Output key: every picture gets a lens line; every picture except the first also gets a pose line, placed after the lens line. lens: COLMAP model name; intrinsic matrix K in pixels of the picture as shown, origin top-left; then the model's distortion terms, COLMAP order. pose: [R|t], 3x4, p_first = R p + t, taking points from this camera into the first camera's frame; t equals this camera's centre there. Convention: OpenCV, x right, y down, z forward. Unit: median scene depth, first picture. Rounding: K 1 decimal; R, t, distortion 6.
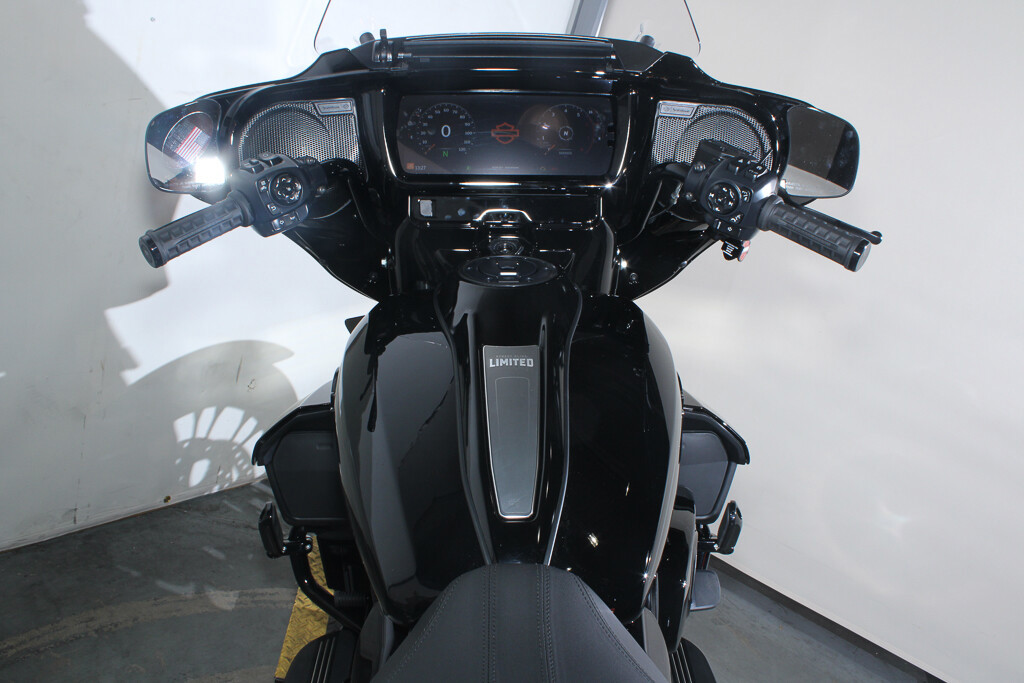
lens RADIAL K [[857.9, 0, 512.0], [0, 857.9, 341.5], [0, 0, 1]] dist [-0.152410, 0.120438]
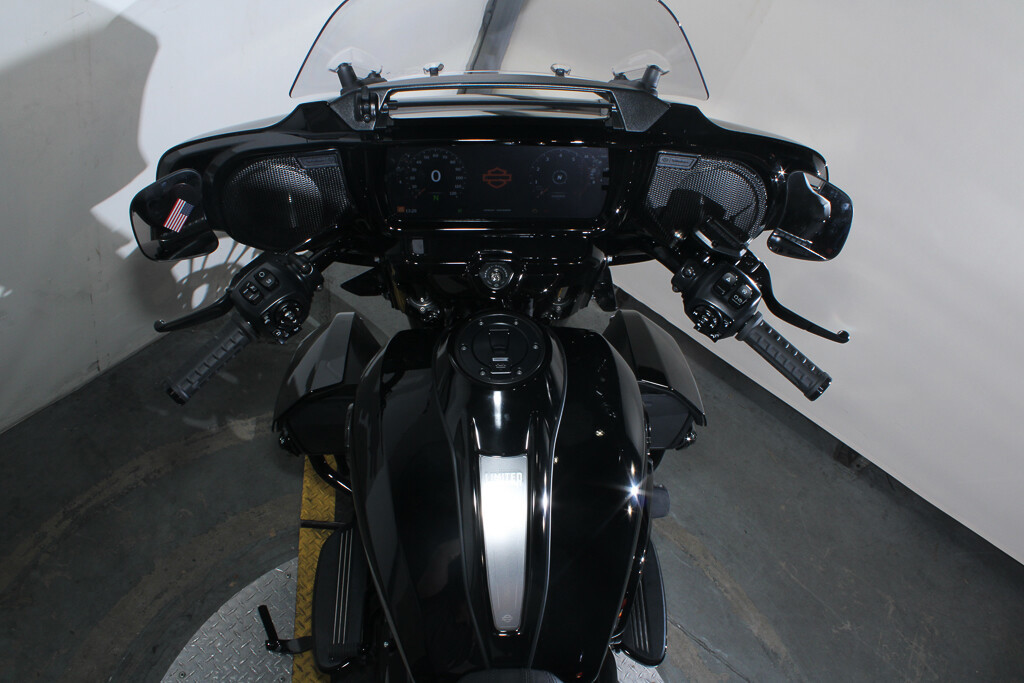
lens RADIAL K [[872.5, 0, 512.0], [0, 872.5, 341.5], [0, 0, 1]] dist [-0.127141, 0.009474]
pose [[0.999550, 0.002748, 0.029871, -0.015705], [-0.017471, 0.862788, 0.505265, -0.456564], [-0.024384, -0.505559, 0.862447, 0.039855]]
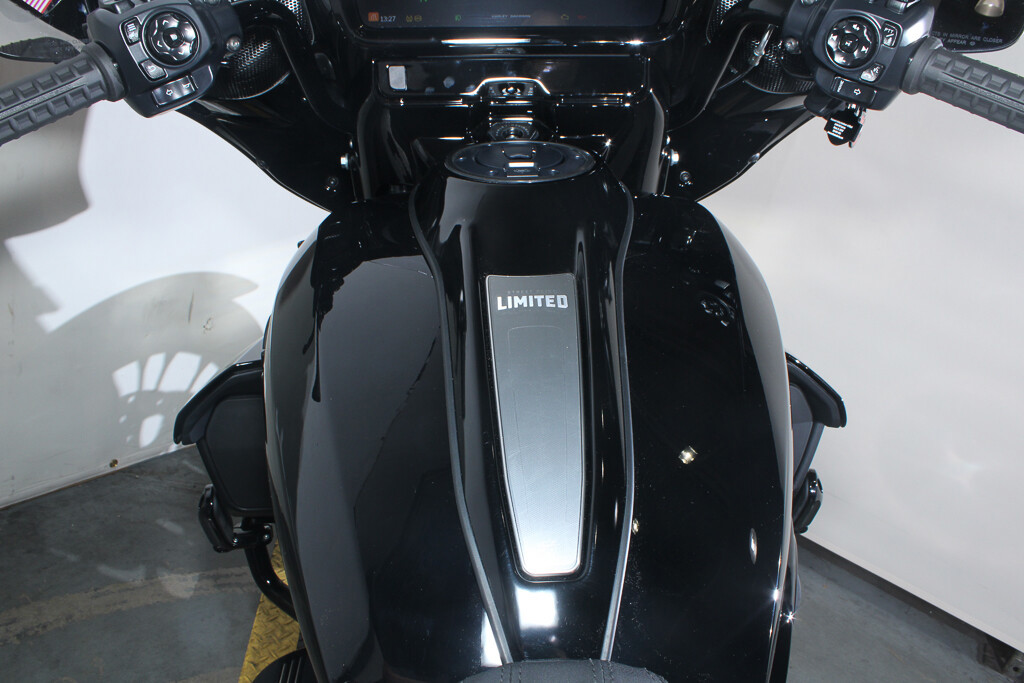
lens RADIAL K [[845.7, 0, 514.2], [0, 845.7, 357.5], [0, 0, 1]] dist [-0.171059, 0.152418]
pose [[0.999780, -0.020391, 0.004895, -0.010919], [0.019725, 0.993679, 0.110508, -0.002178], [-0.007118, -0.110387, 0.993863, 0.238377]]
